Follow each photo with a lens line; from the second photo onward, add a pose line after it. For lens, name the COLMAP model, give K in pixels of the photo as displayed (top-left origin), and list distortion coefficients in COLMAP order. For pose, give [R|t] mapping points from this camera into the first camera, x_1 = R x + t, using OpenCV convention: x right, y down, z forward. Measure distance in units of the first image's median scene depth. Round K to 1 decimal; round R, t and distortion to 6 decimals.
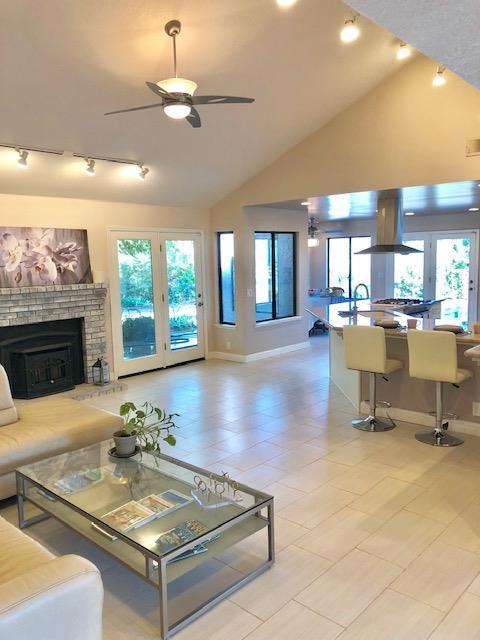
lens RADIAL K [[524.0, 0, 238.9], [0, 524.0, 323.7], [0, 0, 1]] dist [0.056456, -0.004651]
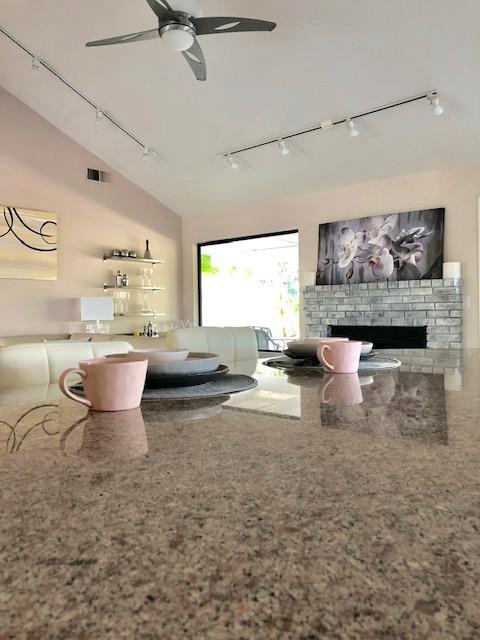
lens RADIAL K [[524.0, 0, 238.7], [0, 524.0, 322.2], [0, 0, 1]] dist [0.056456, -0.004651]
pose [[0.819414, 0.114113, -0.561728, -0.073861], [-0.122286, 0.992224, 0.023183, -0.001839], [0.560005, 0.049695, 0.826997, 0.197201]]
